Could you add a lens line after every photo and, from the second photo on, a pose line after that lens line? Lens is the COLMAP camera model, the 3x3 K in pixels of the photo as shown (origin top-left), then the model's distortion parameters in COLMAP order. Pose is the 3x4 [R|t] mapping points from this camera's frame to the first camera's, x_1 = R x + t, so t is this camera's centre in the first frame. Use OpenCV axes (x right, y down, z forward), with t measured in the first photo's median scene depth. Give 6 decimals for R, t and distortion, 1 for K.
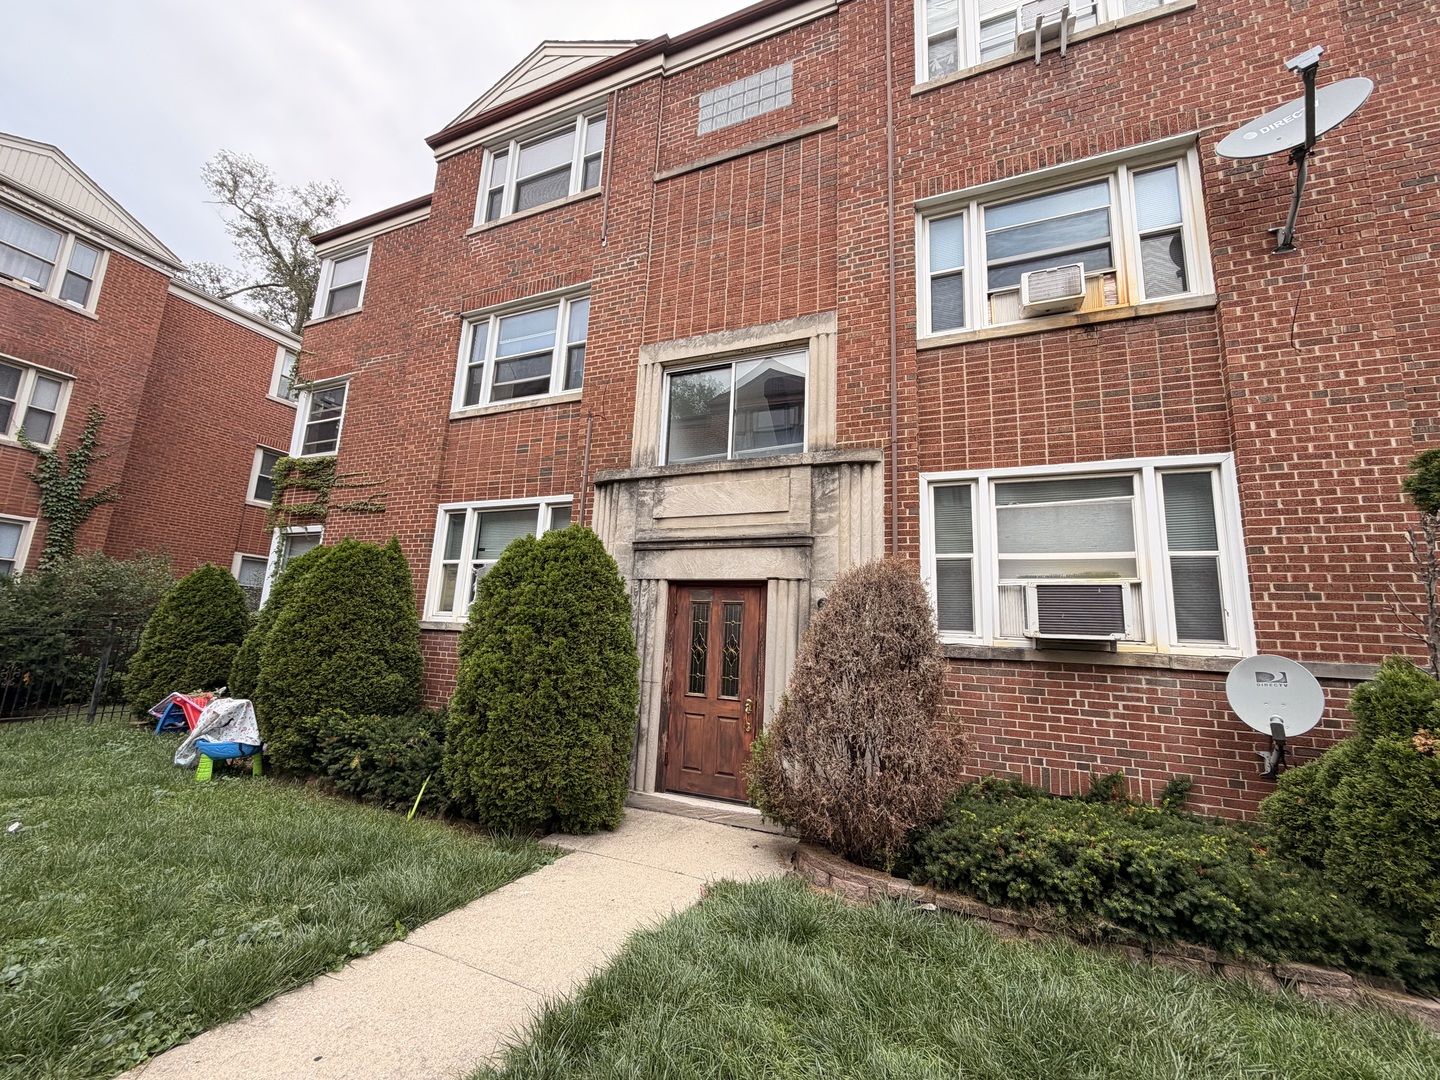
lens RADIAL K [[633.1, 0, 720.0], [0, 633.1, 540.0], [0, 0, 1]] dist [0.002217, 0.000219]
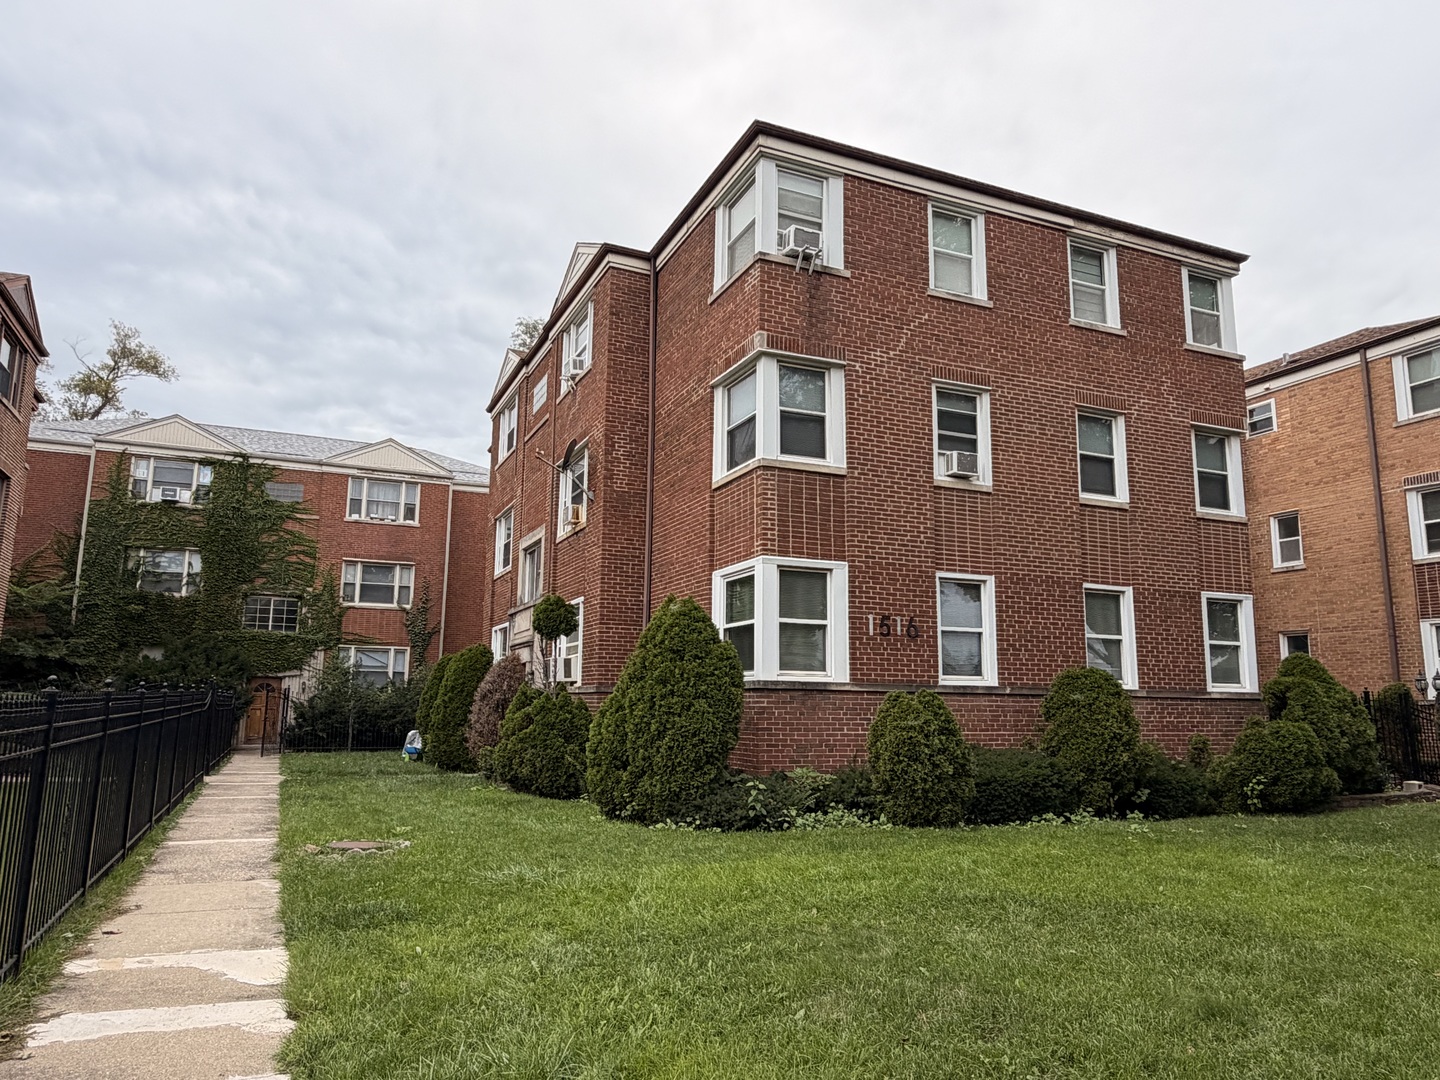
lens RADIAL K [[986.2, 0, 720.0], [0, 986.2, 540.0], [0, 0, 1]] dist [-0.071926, -0.000063]
pose [[0.753085, -0.165420, -0.636788, 1.357506], [0.162410, 0.984664, -0.063718, -0.011302], [0.637563, -0.055436, 0.768401, -0.539530]]
